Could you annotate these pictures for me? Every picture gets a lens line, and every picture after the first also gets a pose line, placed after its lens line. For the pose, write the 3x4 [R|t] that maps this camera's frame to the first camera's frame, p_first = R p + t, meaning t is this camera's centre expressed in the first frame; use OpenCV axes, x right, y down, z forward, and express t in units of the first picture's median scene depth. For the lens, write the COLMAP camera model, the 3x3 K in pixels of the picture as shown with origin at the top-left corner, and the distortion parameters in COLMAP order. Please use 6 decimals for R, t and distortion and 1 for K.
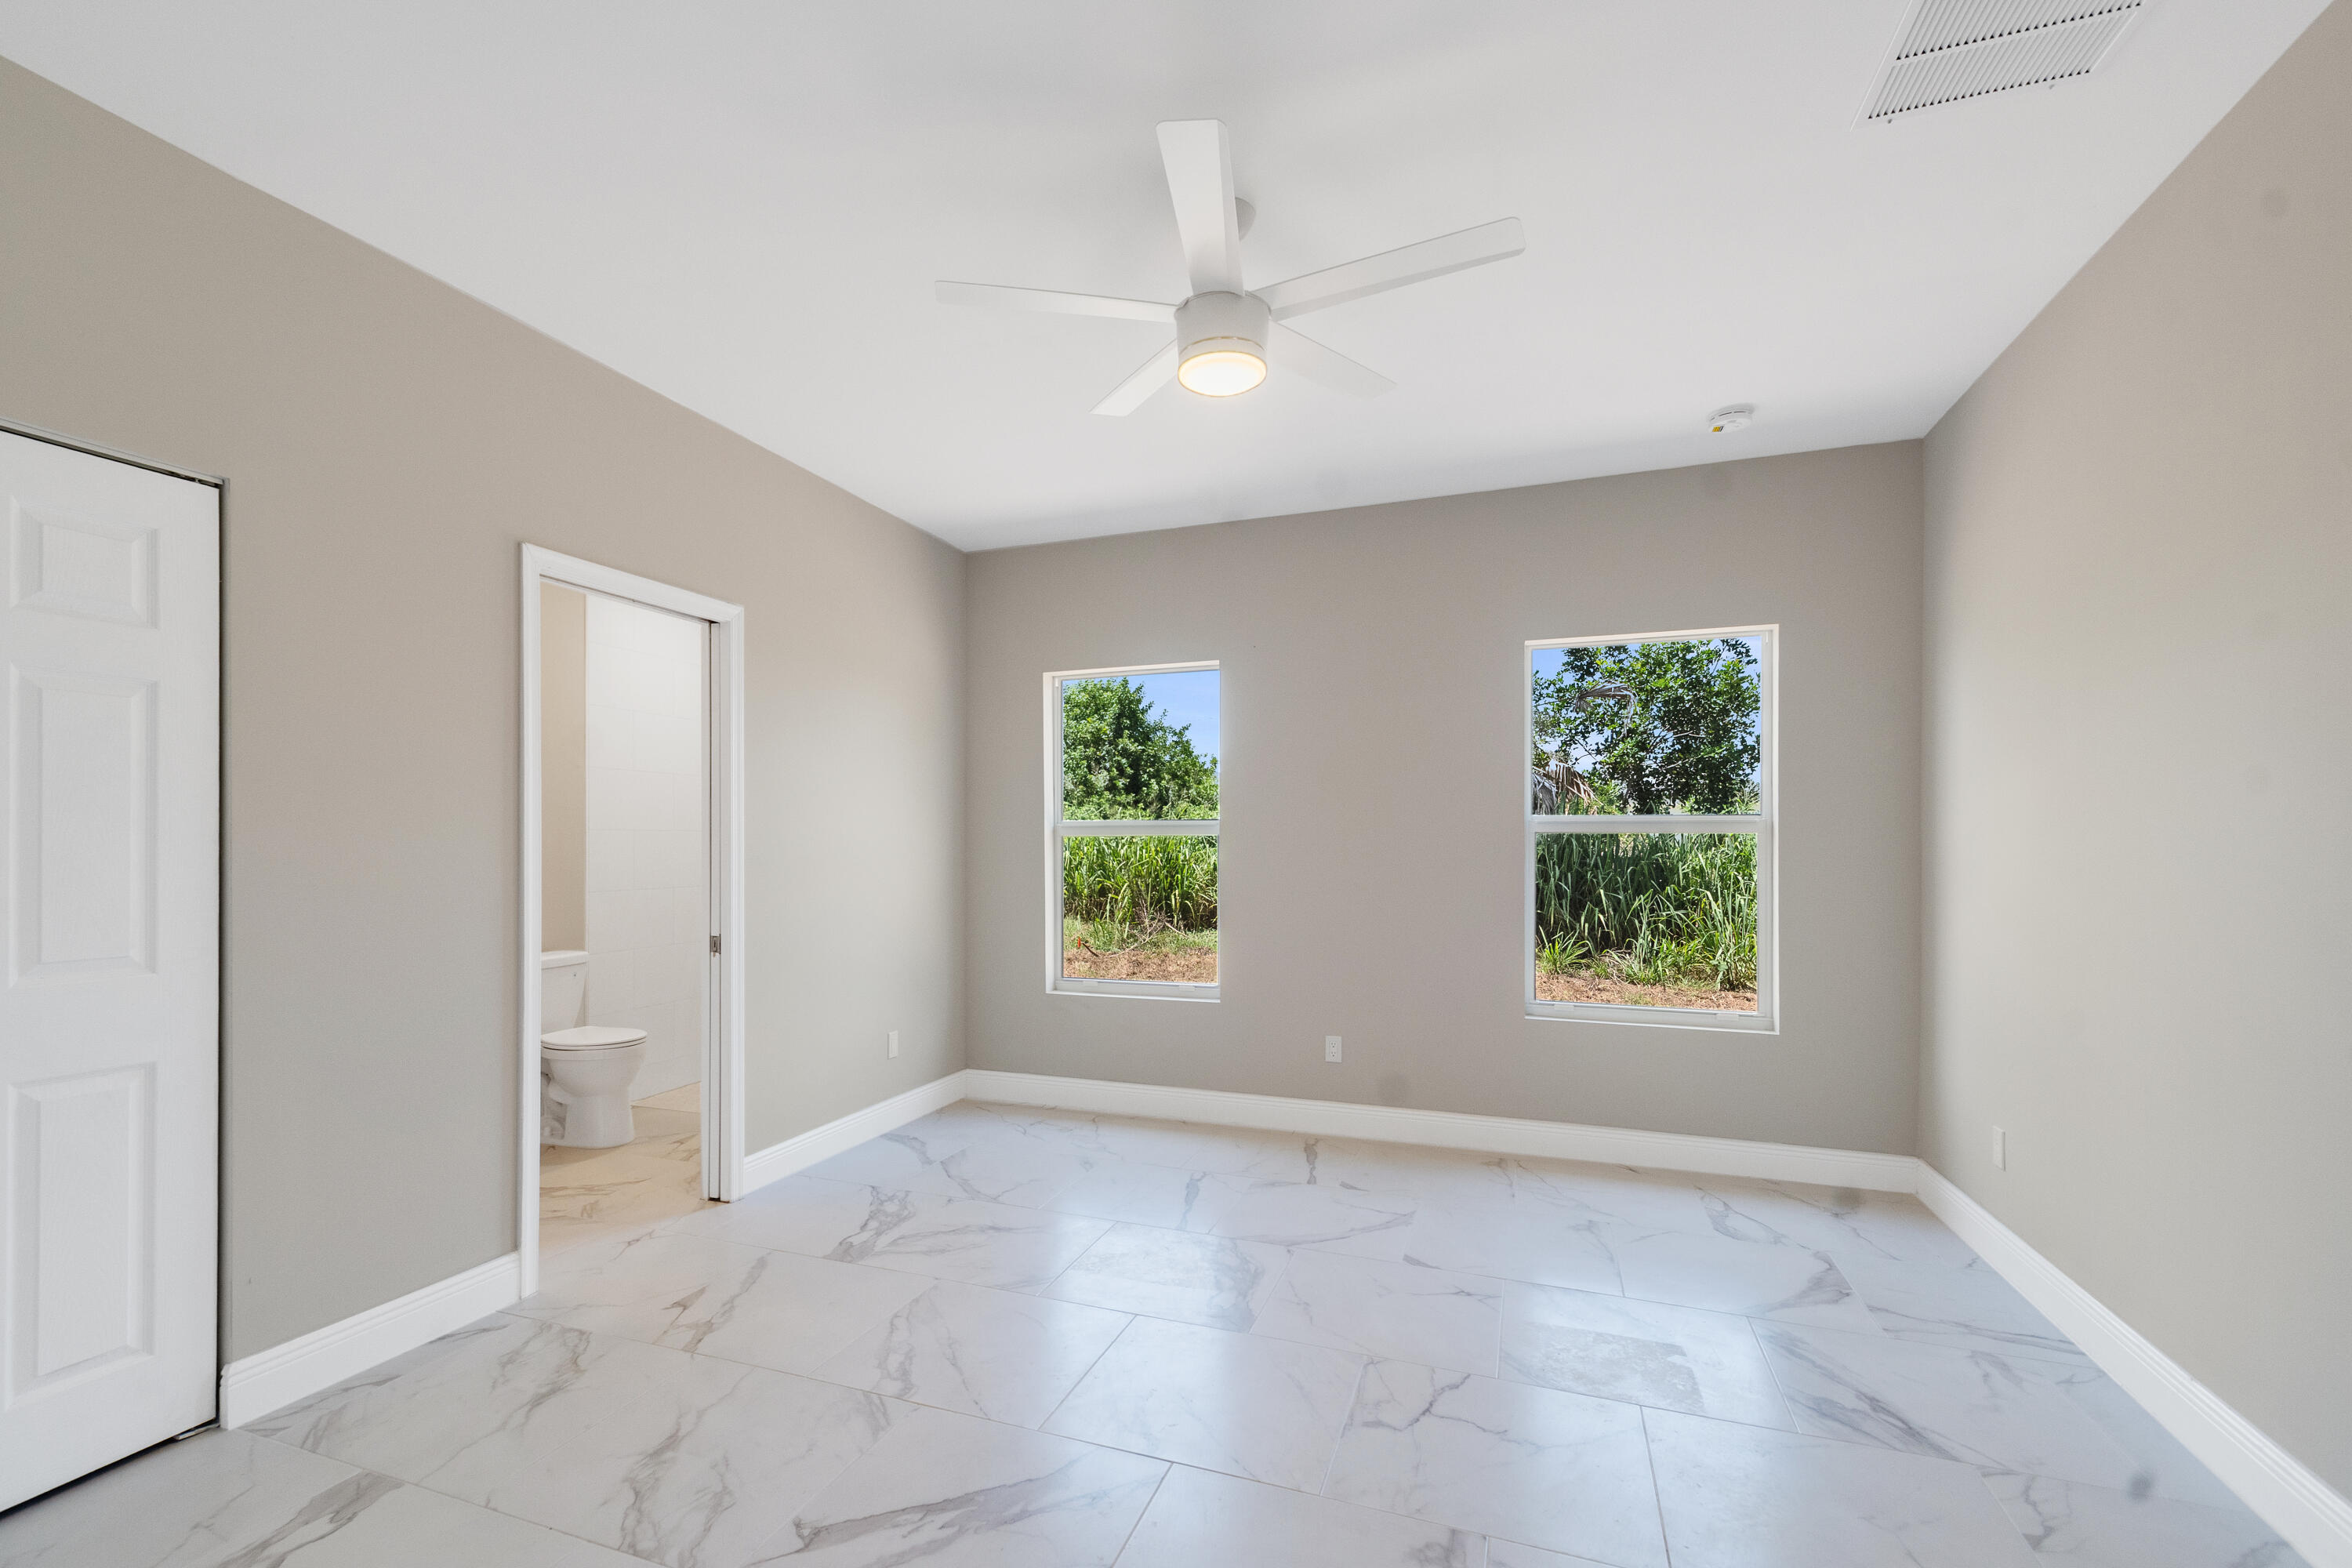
lens RADIAL K [[1036.0, 0, 1121.6], [0, 1036.0, 841.0], [0, 0, 1]] dist [0.013006, -0.003500]
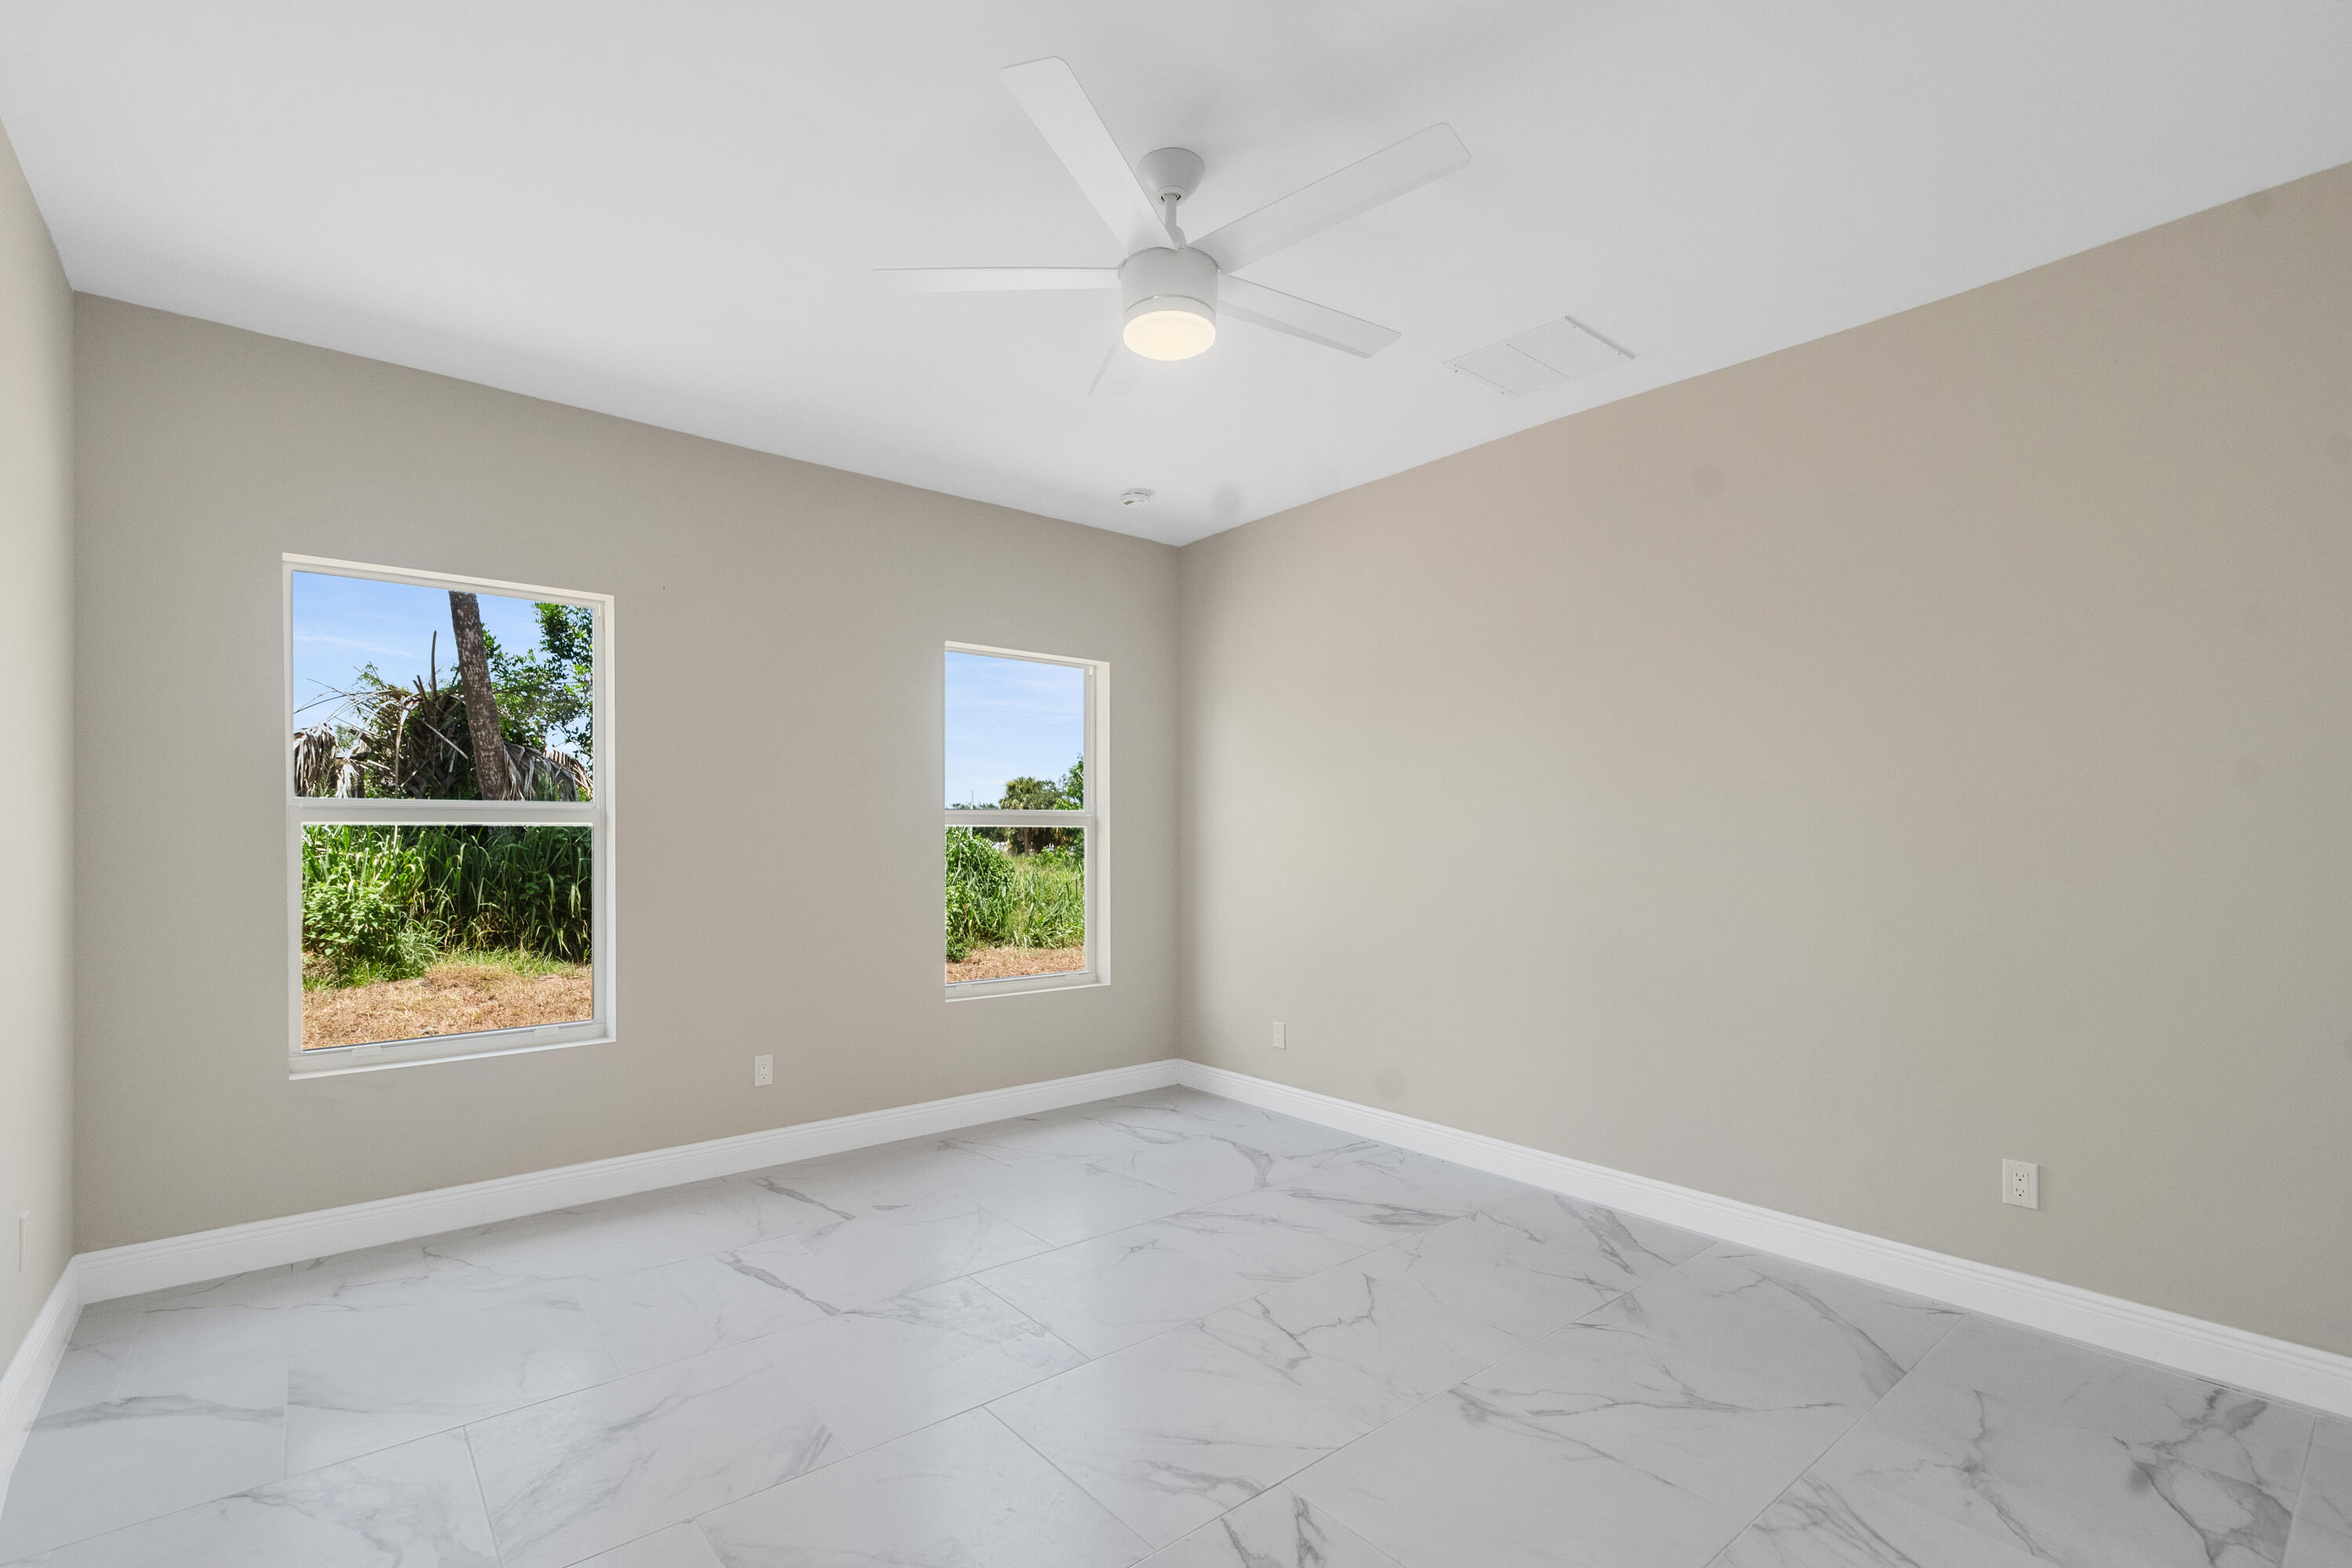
lens RADIAL K [[1036.0, 0, 1115.1], [0, 1036.0, 835.0], [0, 0, 1]] dist [0.013006, -0.003500]
pose [[0.509204, -0.001714, 0.860644, -0.500015], [-0.001219, 0.999996, 0.002713, -0.000754], [-0.860645, -0.002430, 0.509199, 0.378998]]
